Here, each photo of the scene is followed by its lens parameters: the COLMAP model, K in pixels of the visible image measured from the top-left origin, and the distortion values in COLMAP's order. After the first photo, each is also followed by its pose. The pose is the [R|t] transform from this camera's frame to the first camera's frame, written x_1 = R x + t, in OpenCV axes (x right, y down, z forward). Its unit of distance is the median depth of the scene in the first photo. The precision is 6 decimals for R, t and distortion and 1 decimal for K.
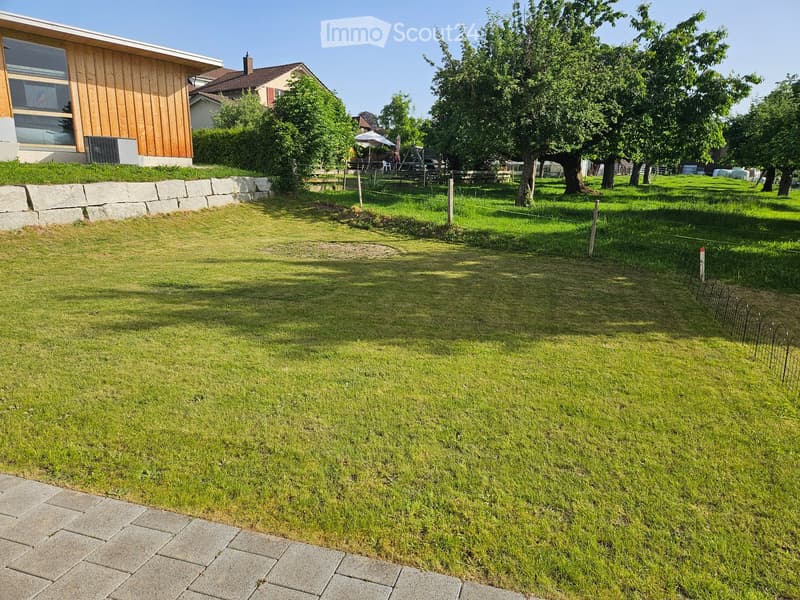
lens RADIAL K [[540.7, 0, 397.4], [0, 540.7, 303.9], [0, 0, 1]] dist [0.076716, -0.063906]
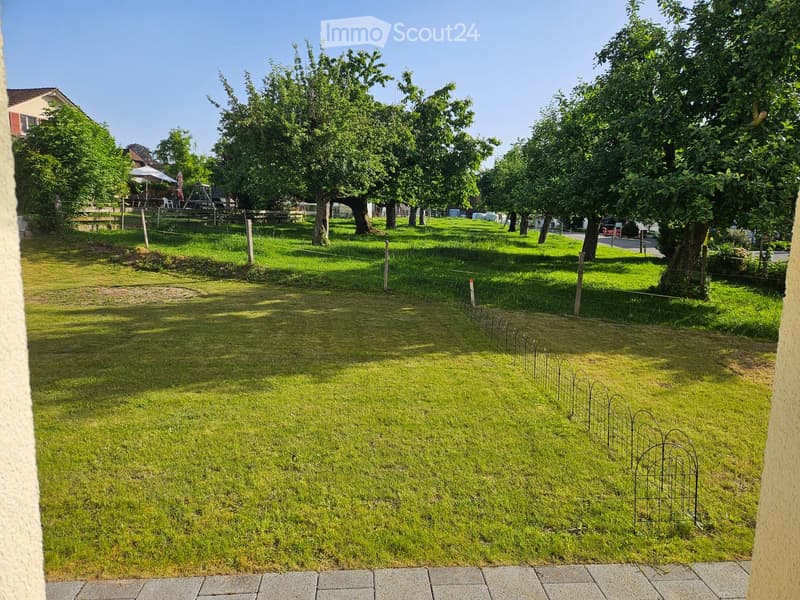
lens RADIAL K [[540.7, 0, 400.3], [0, 540.7, 301.1], [0, 0, 1]] dist [0.076716, -0.063906]
pose [[0.929345, -0.051988, 0.365534, -0.017245], [0.079031, 0.995101, -0.059404, 0.002678], [-0.360655, 0.084095, 0.928901, -0.028181]]
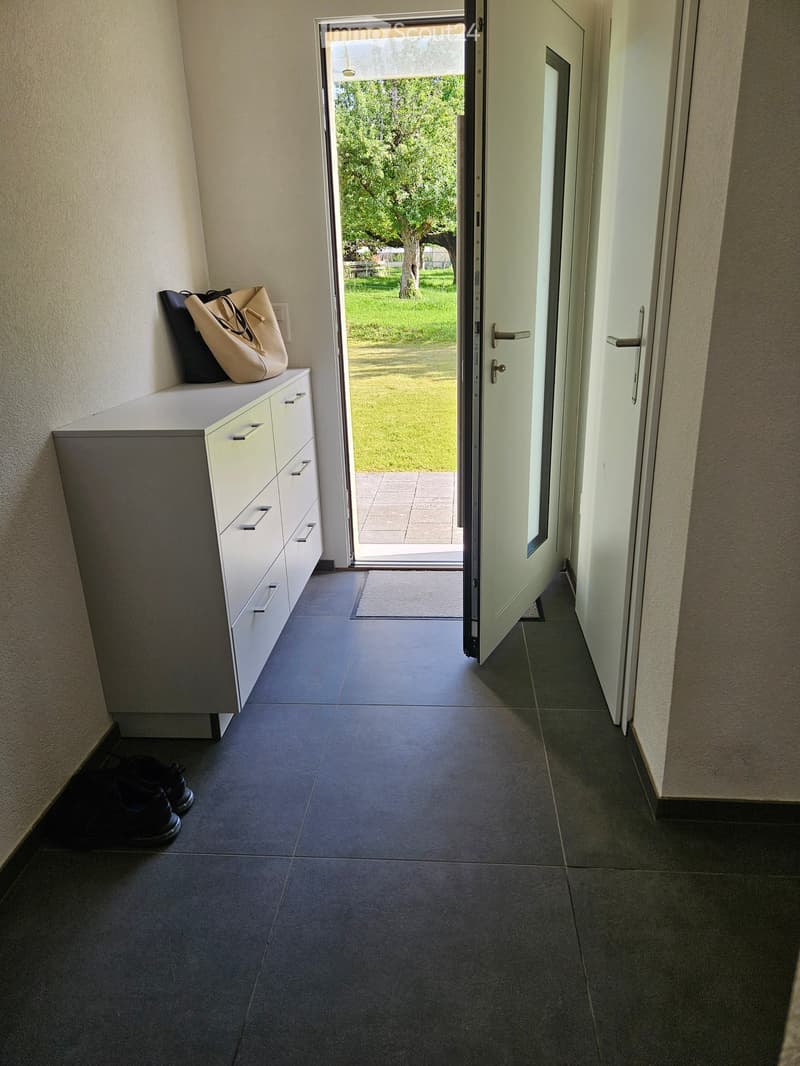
lens RADIAL K [[720.4, 0, 395.4], [0, 720.4, 536.5], [0, 0, 1]] dist [0.076716, -0.063906]
pose [[0.974901, -0.121397, 0.186631, -0.072768], [0.099535, 0.987479, 0.122383, 0.072351], [-0.199151, -0.100735, 0.974778, -0.229841]]
